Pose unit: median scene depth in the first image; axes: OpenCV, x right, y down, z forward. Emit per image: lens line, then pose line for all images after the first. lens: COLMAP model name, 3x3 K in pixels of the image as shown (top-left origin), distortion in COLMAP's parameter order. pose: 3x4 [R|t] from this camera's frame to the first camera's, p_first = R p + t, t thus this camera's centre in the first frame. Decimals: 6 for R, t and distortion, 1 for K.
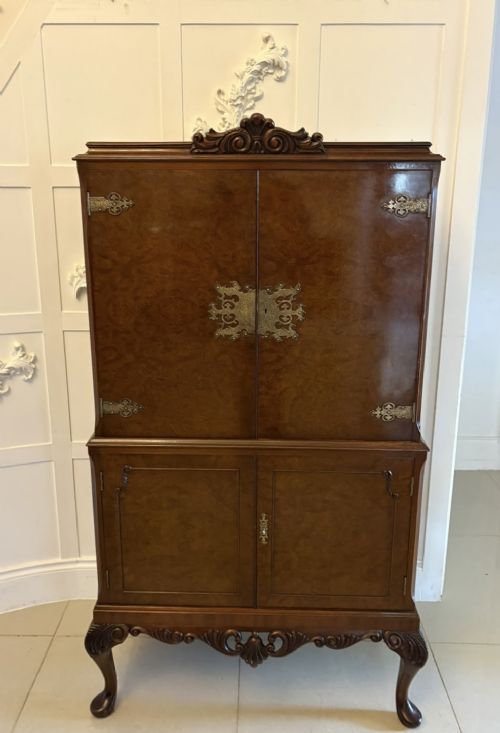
lens RADIAL K [[609.1, 0, 245.0], [0, 609.1, 328.9], [0, 0, 1]] dist [0.085285, -0.119739]
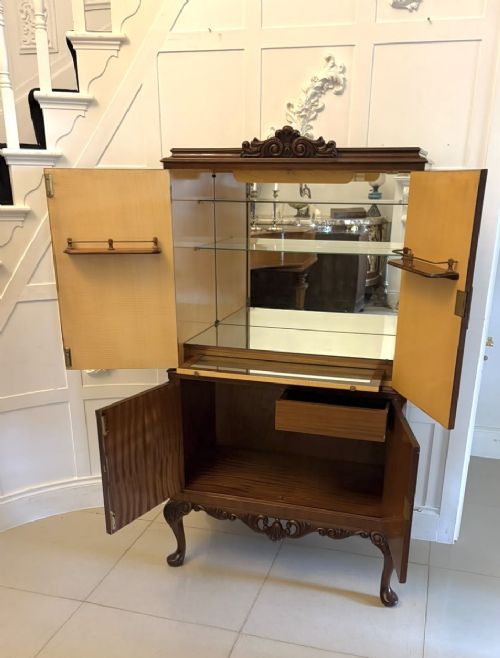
lens RADIAL K [[634.2, 0, 255.1], [0, 634.2, 423.5], [0, 0, 1]] dist [0.085429, -0.088621]
pose [[0.965870, 0.098465, -0.239583, 0.294444], [-0.070135, 0.989795, 0.124045, 0.106180], [0.249352, -0.103008, 0.962919, -0.375351]]
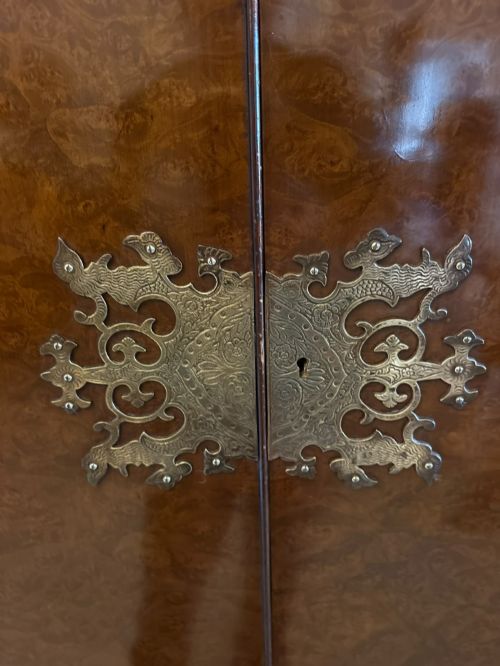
lens RADIAL K [[546.2, 0, 250.0], [0, 546.2, 333.0], [0, 0, 1]] dist [0.001428, -0.000050]
pose [[0.999487, -0.031985, 0.001435, 0.013920], [0.031583, 0.992302, 0.119746, -0.059144], [-0.005254, -0.119639, 0.992804, 0.724742]]
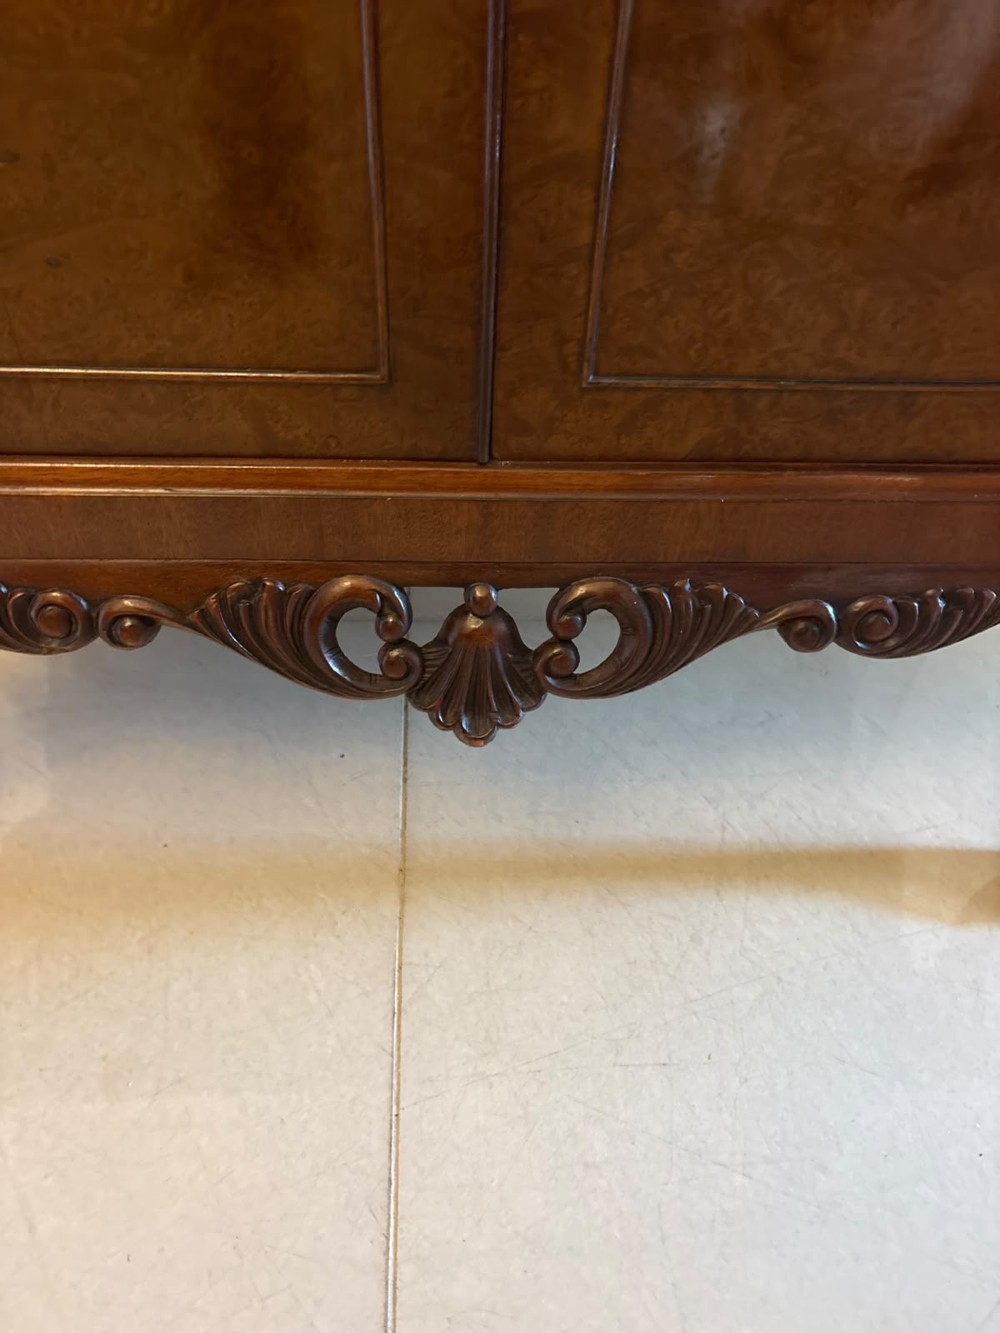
lens RADIAL K [[999.3, 0, 500.0], [0, 999.3, 666.5], [0, 0, 1]] dist [0.011196, -0.001479]
pose [[0.996370, -0.025149, 0.081332, -0.003590], [-0.018078, 0.871081, 0.490807, 0.369681], [-0.083190, -0.490496, 0.867464, 0.737667]]
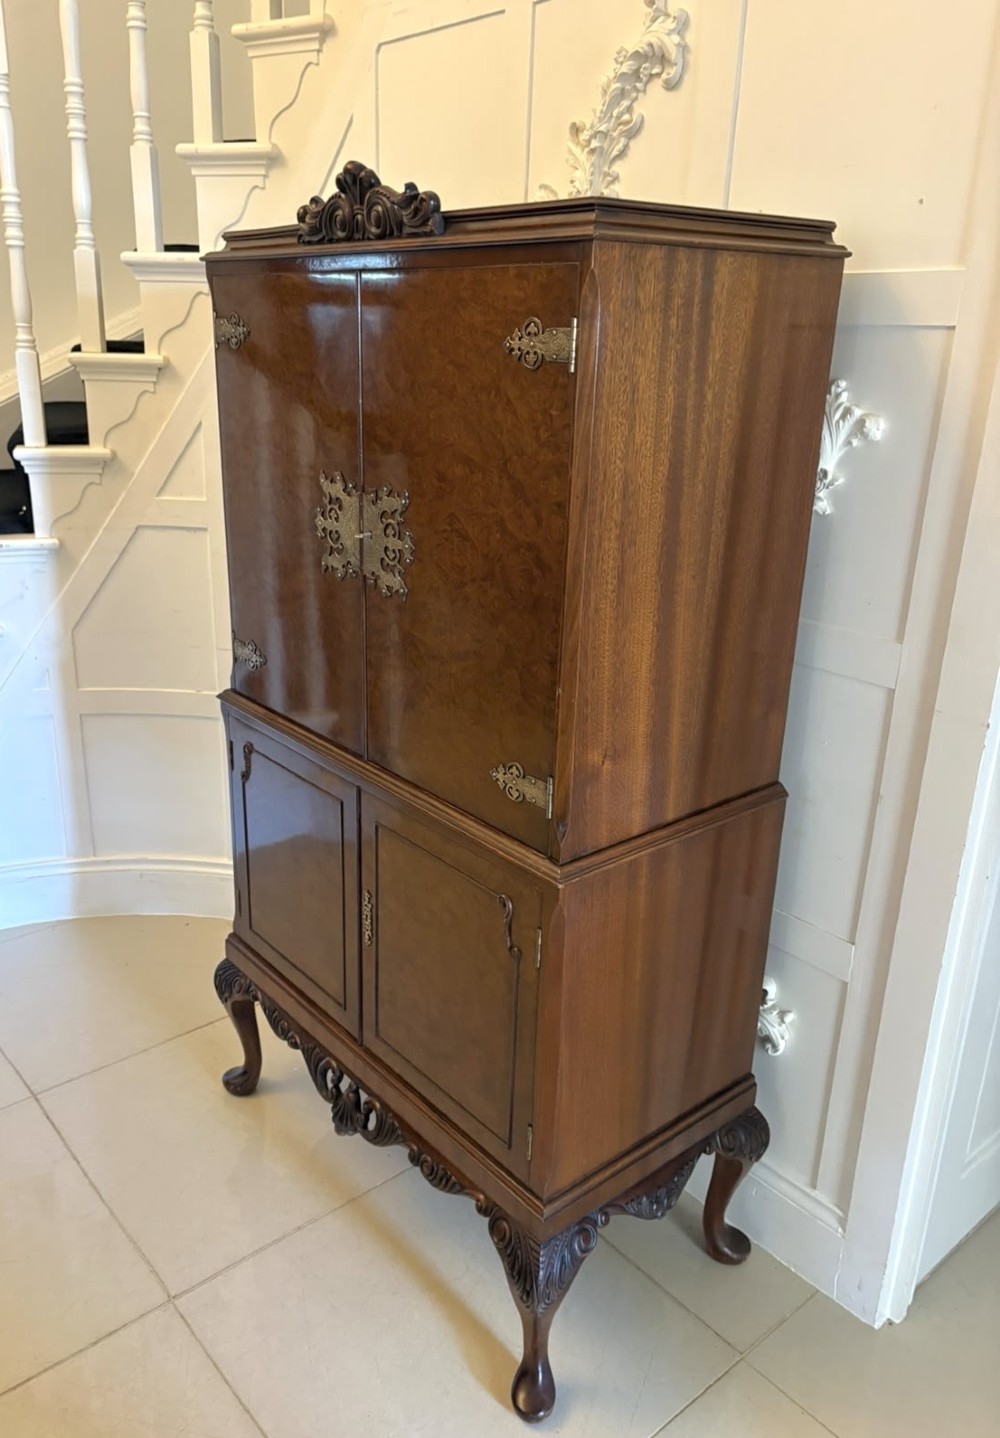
lens RADIAL K [[1110.4, 0, 452.6], [0, 1110.4, 727.1], [0, 0, 1]] dist [0.009153, -0.003819]
pose [[0.644927, 0.271769, -0.714291, 0.763875], [-0.207970, 0.961774, 0.178156, -0.050697], [0.735404, 0.033653, 0.676793, 0.339455]]
